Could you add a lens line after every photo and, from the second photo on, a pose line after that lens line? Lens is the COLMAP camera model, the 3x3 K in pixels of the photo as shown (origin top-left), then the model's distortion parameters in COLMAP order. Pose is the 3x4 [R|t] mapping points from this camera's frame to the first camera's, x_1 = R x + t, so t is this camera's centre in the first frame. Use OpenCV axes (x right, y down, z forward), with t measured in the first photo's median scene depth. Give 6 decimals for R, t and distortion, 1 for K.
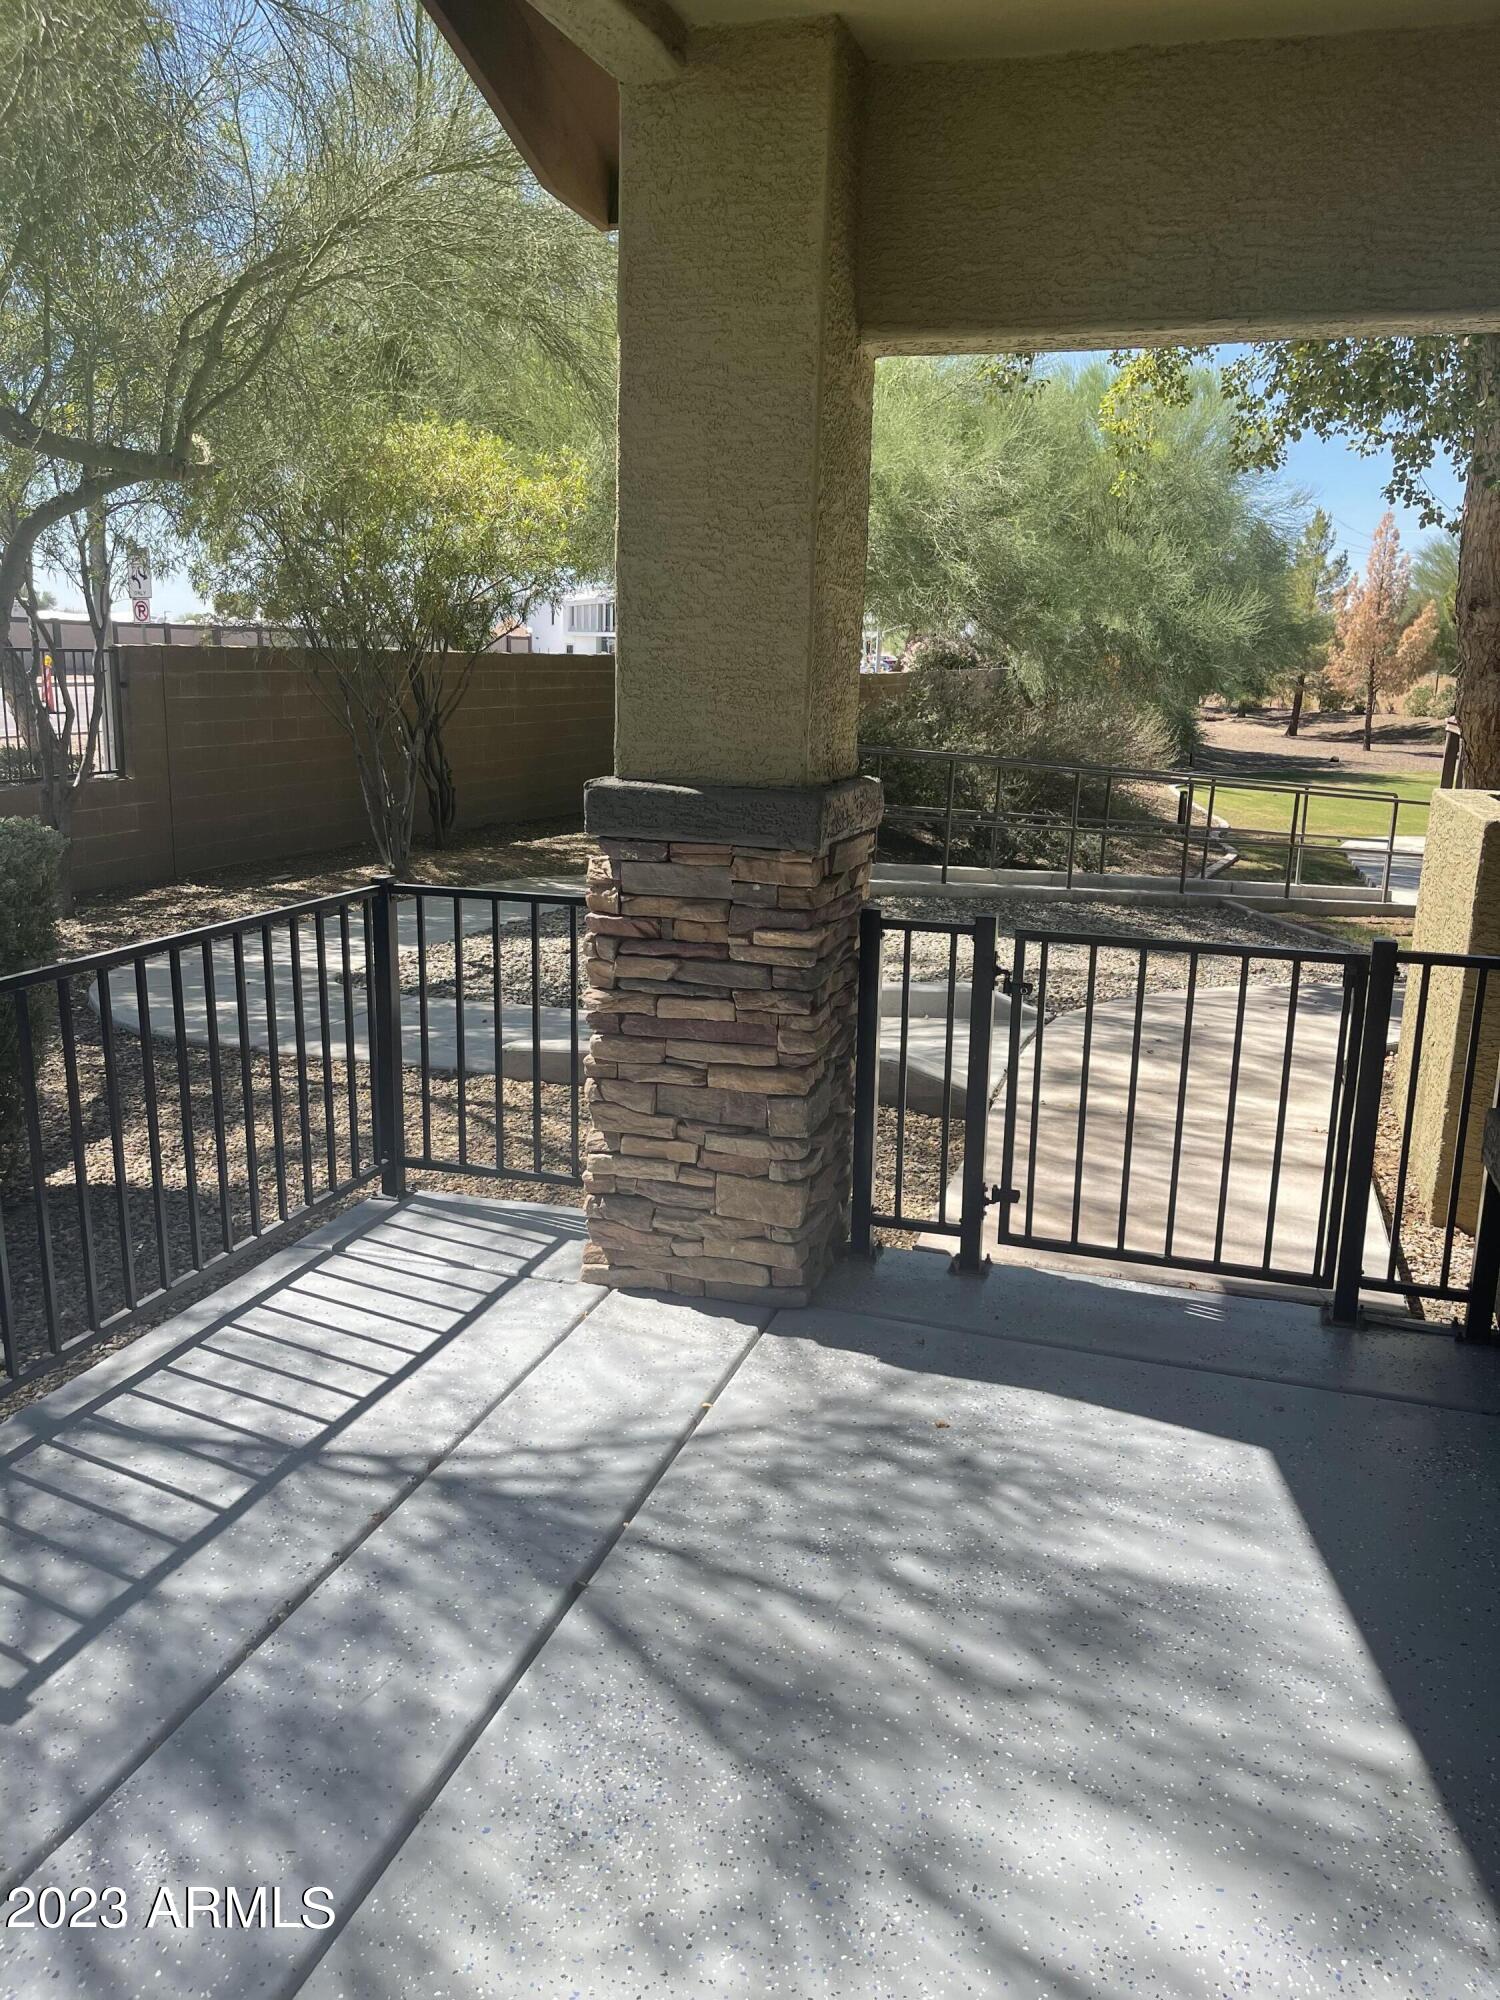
lens RADIAL K [[1499.0, 0, 759.4], [0, 1499.0, 999.0], [0, 0, 1]] dist [0.021417, -0.007210]
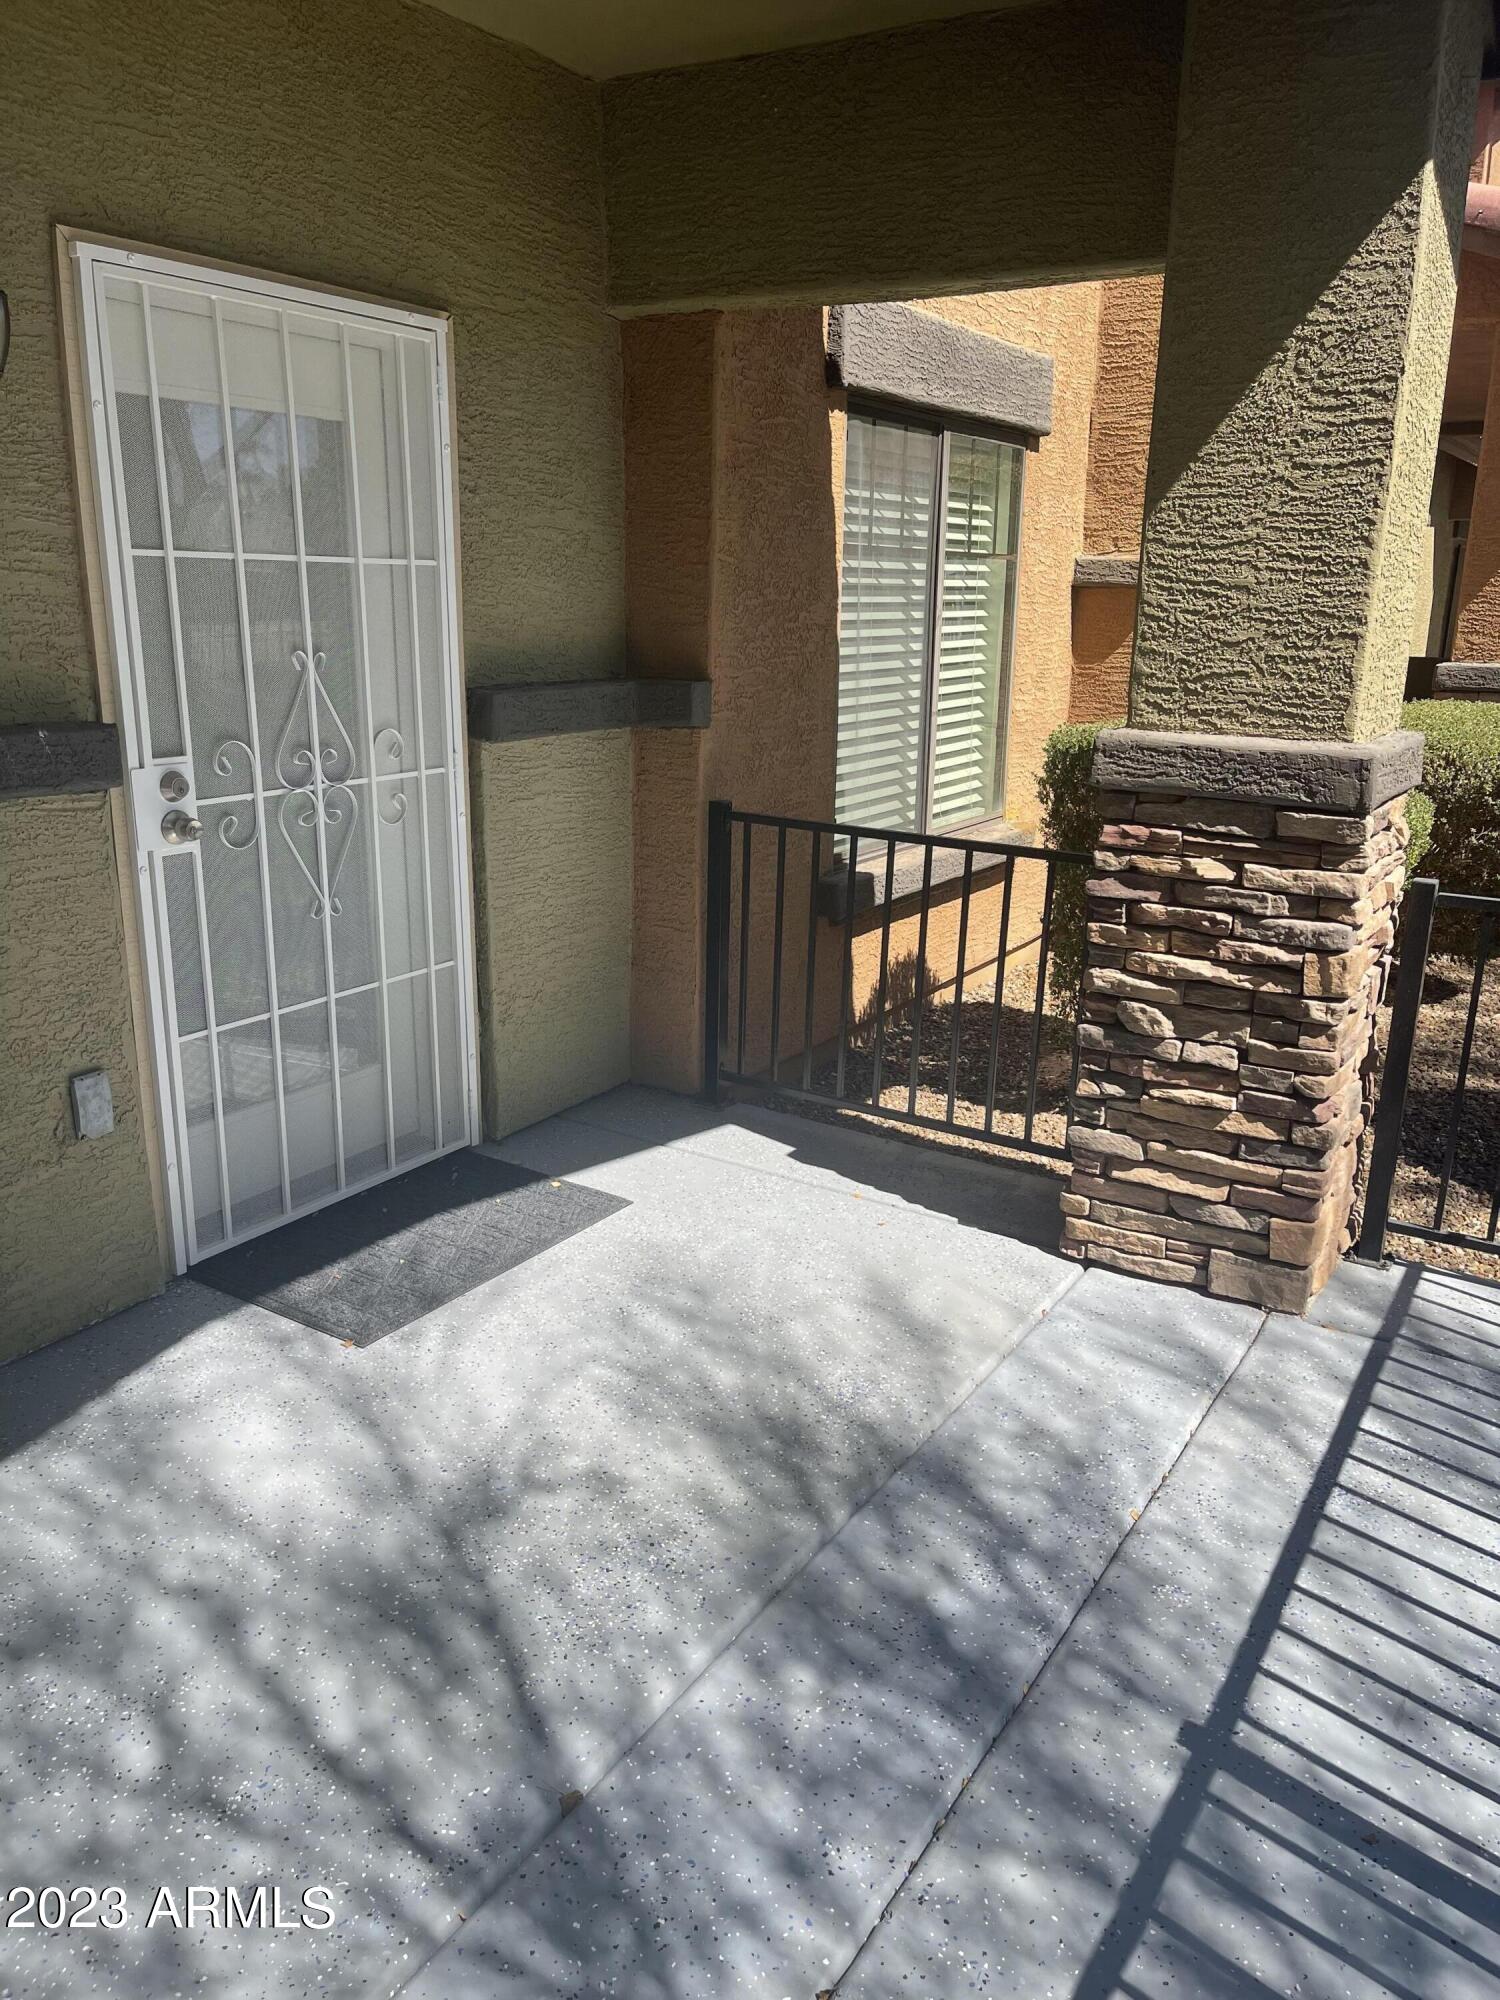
lens RADIAL K [[1499.0, 0, 759.4], [0, 1499.0, 999.0], [0, 0, 1]] dist [0.021417, -0.007210]
pose [[-0.968512, -0.105801, 0.225367, -0.396666], [0.018253, 0.872600, 0.488094, -0.386238], [-0.248296, 0.476839, -0.843193, 1.606762]]
